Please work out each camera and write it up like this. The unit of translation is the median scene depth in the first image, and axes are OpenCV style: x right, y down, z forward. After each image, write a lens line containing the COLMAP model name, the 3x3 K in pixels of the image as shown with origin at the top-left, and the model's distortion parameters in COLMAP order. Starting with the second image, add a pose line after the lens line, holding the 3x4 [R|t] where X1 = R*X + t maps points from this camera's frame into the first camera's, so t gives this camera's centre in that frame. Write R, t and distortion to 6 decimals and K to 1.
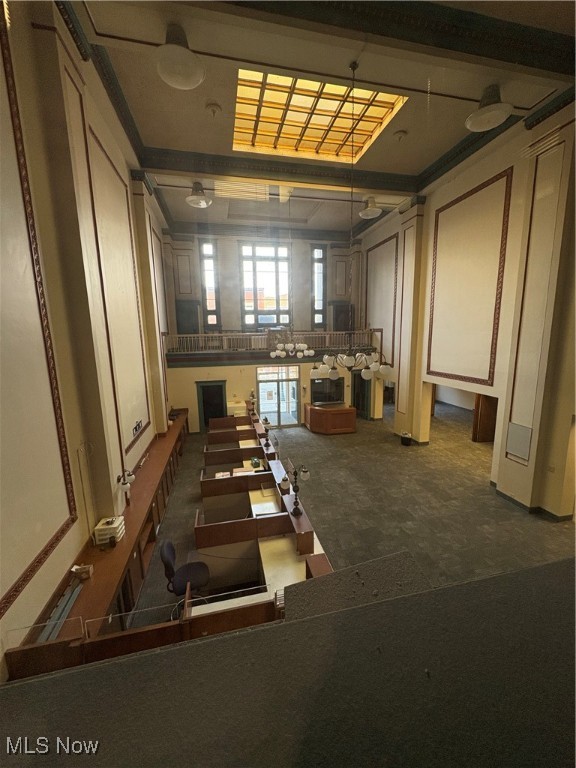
lens RADIAL K [[305.3, 0, 285.9], [0, 305.3, 386.4], [0, 0, 1]] dist [-0.001970, 0.000486]
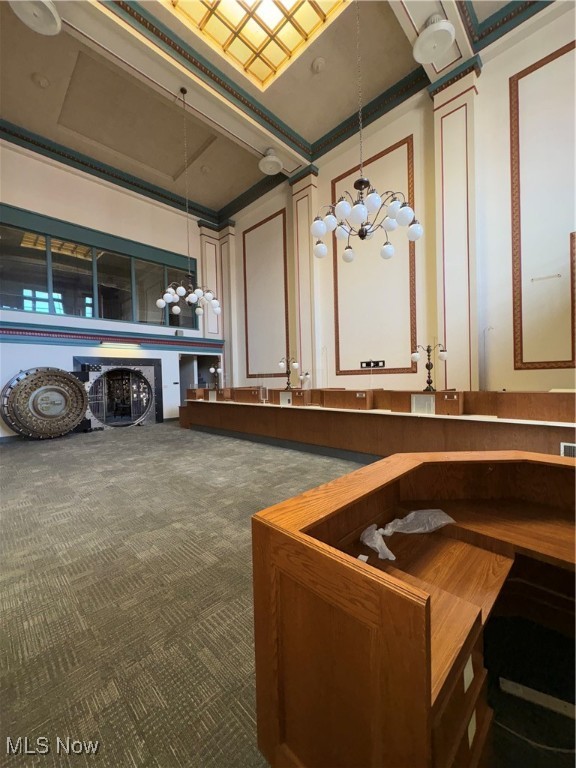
lens RADIAL K [[305.3, 0, 288.3], [0, 305.3, 382.1], [0, 0, 1]] dist [-0.001970, 0.000486]
pose [[-0.833517, 0.049364, -0.550284, 0.382563], [-0.052201, 0.984509, 0.167386, 0.019320], [0.550023, 0.168244, -0.818028, 1.517021]]
